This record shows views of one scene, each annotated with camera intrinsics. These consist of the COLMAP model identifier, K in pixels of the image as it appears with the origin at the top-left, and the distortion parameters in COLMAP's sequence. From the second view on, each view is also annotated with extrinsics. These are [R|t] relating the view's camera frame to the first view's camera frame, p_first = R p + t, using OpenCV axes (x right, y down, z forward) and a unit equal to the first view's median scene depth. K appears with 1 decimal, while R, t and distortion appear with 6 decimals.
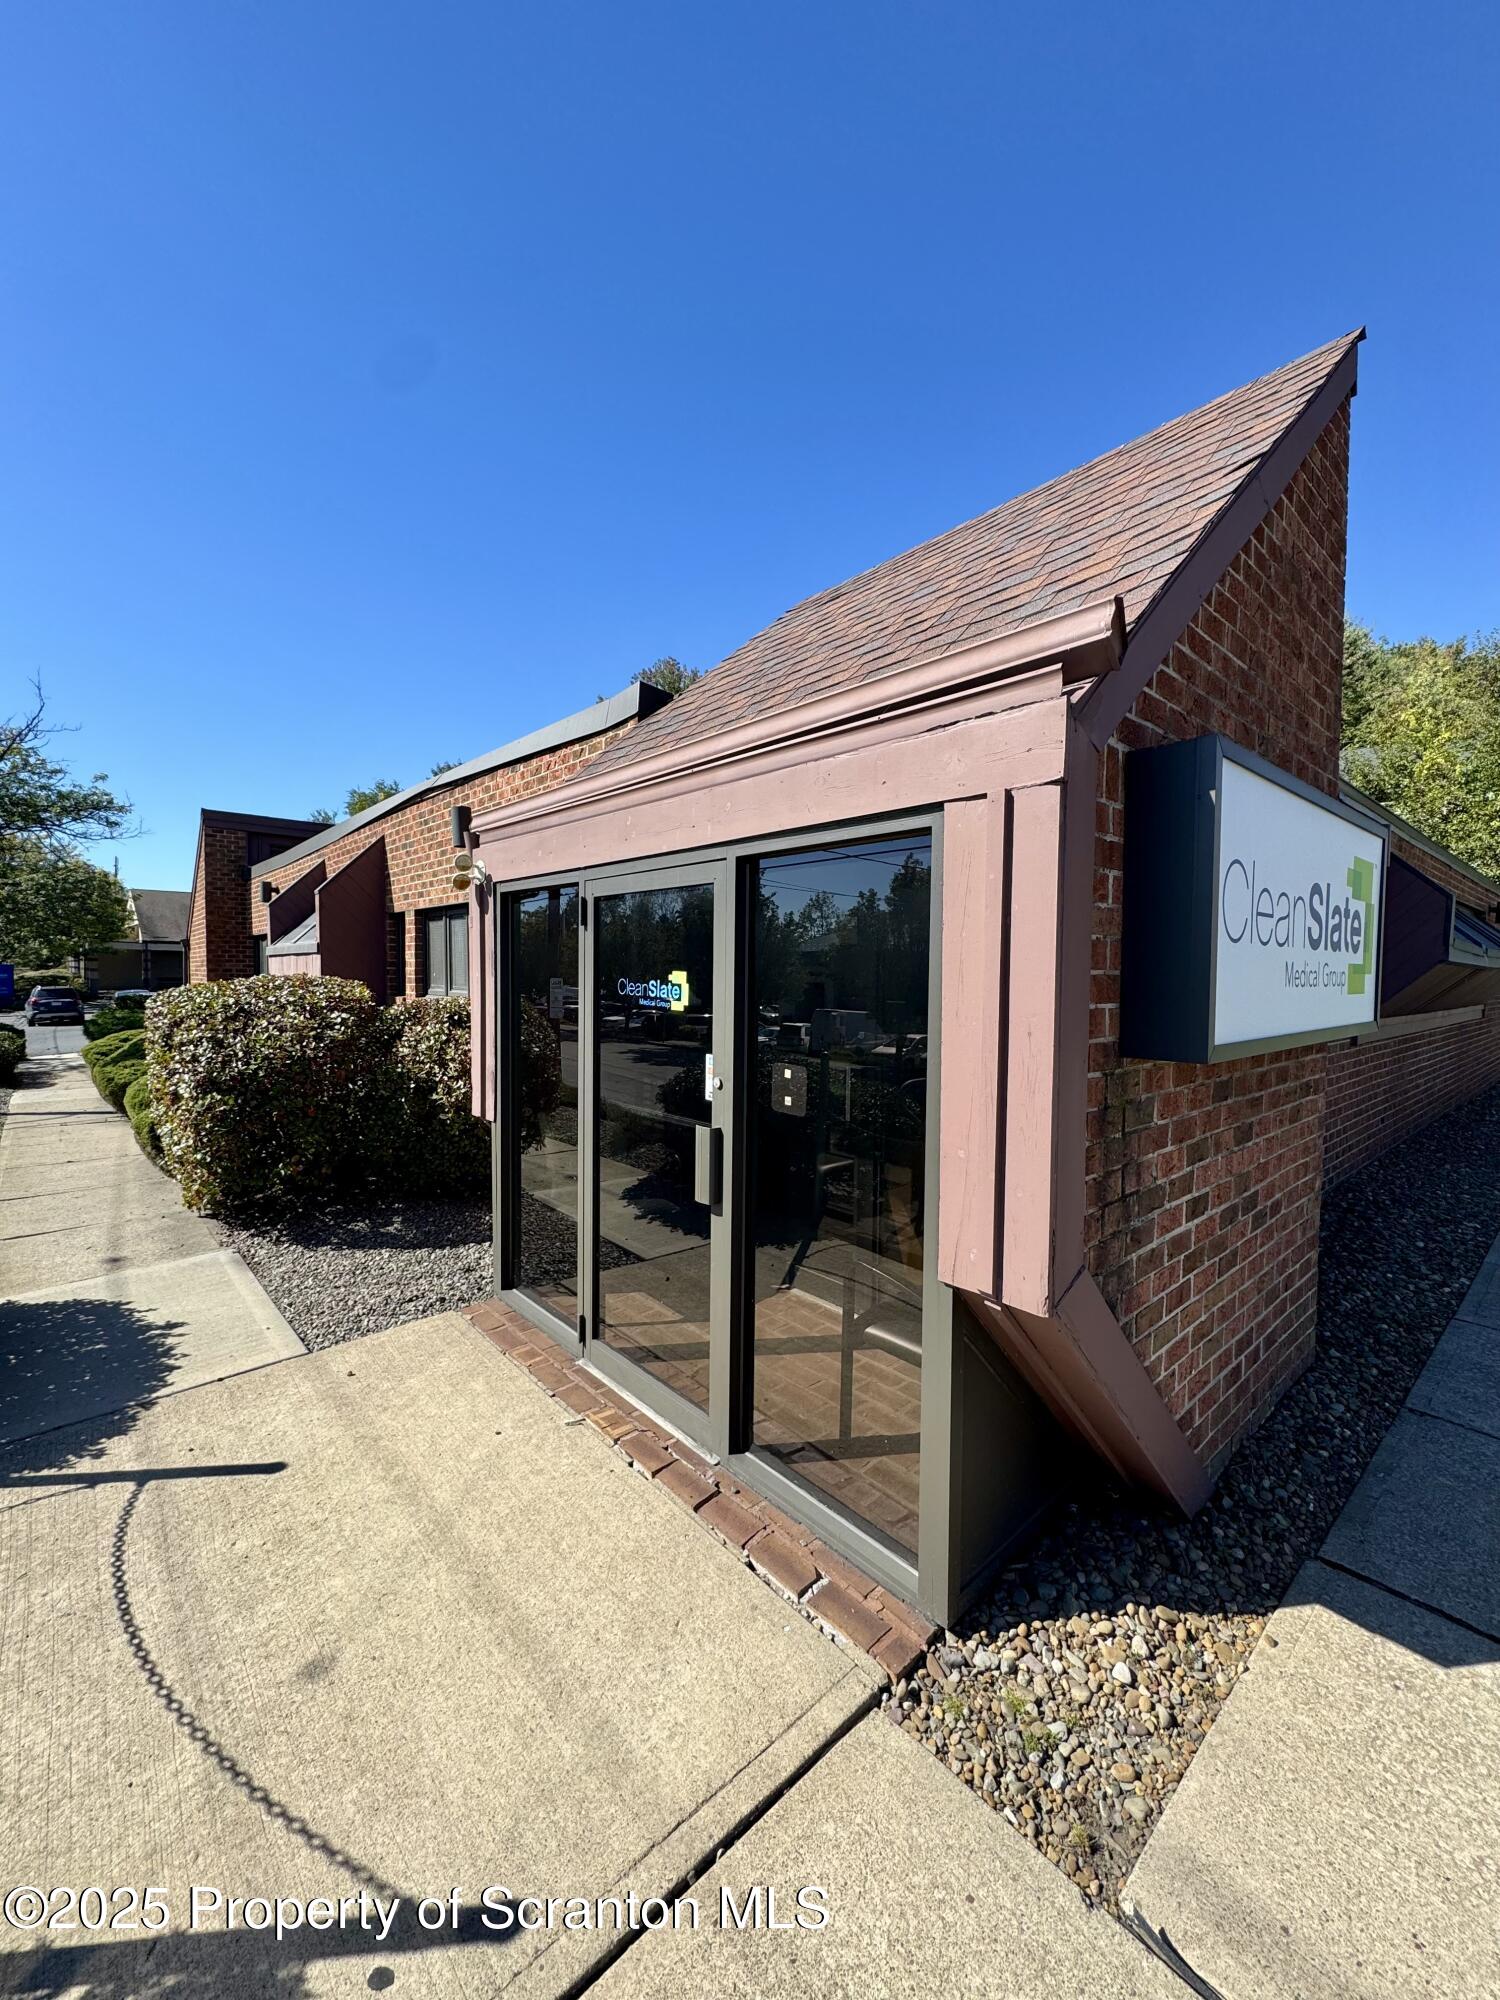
lens RADIAL K [[792.8, 0, 753.3], [0, 792.8, 1000.2], [0, 0, 1]] dist [-0.001951, 0.000353]
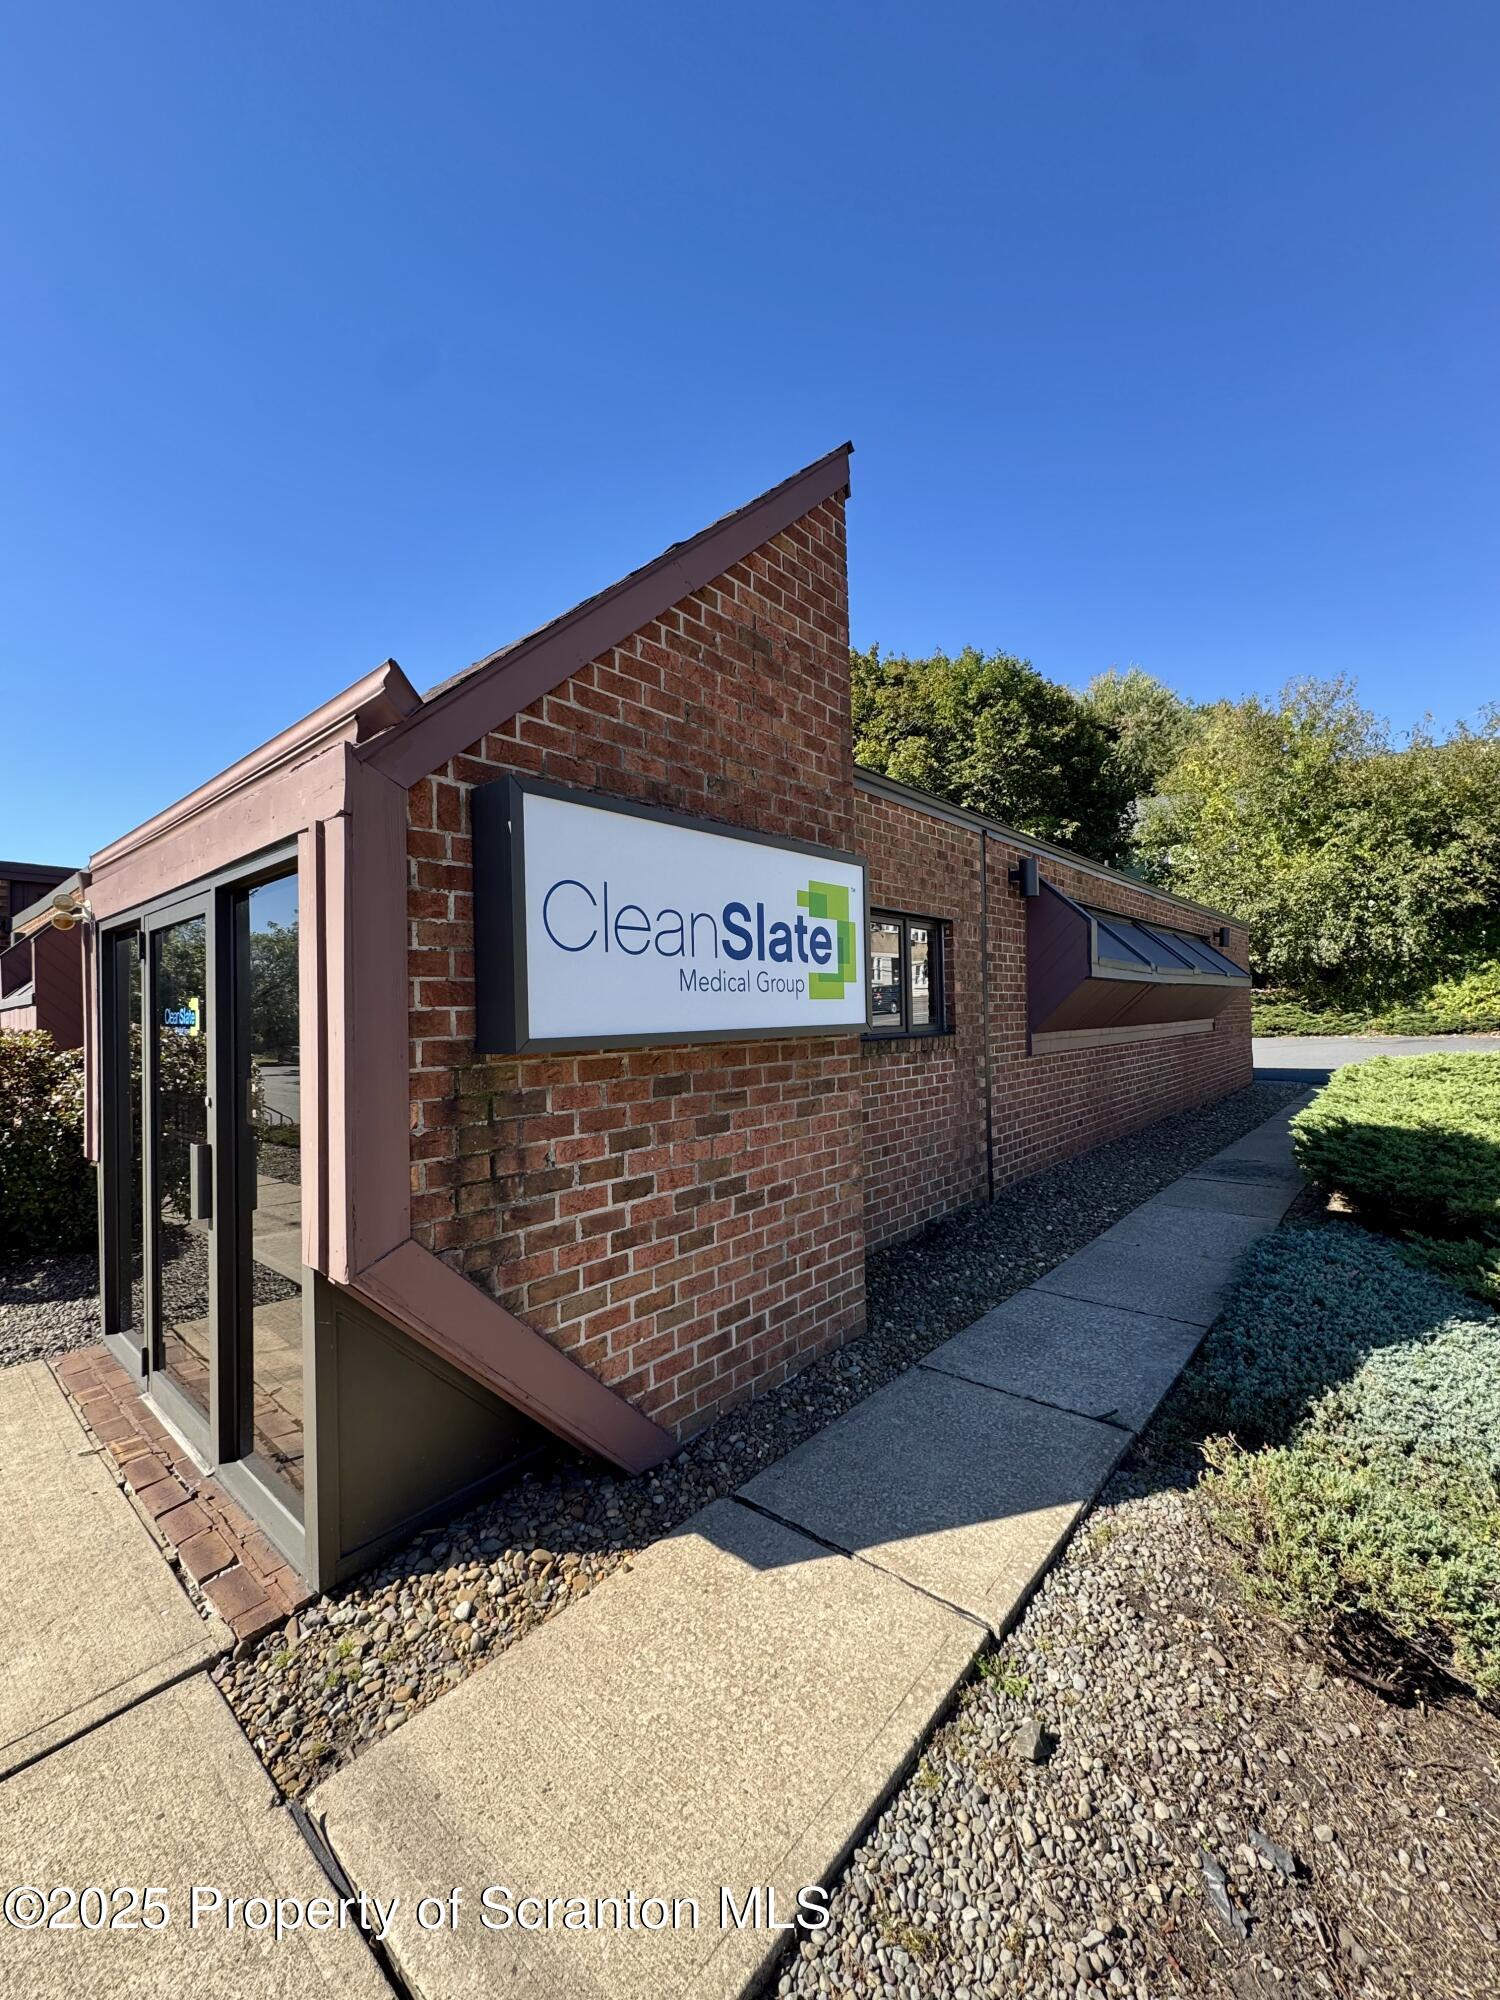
lens RADIAL K [[792.8, 0, 753.3], [0, 792.8, 1000.2], [0, 0, 1]] dist [-0.001951, 0.000353]
pose [[0.990975, -0.031484, 0.130295, 0.509532], [0.038508, 0.997918, -0.051745, 0.049885], [-0.128394, 0.056296, 0.990124, -0.131317]]
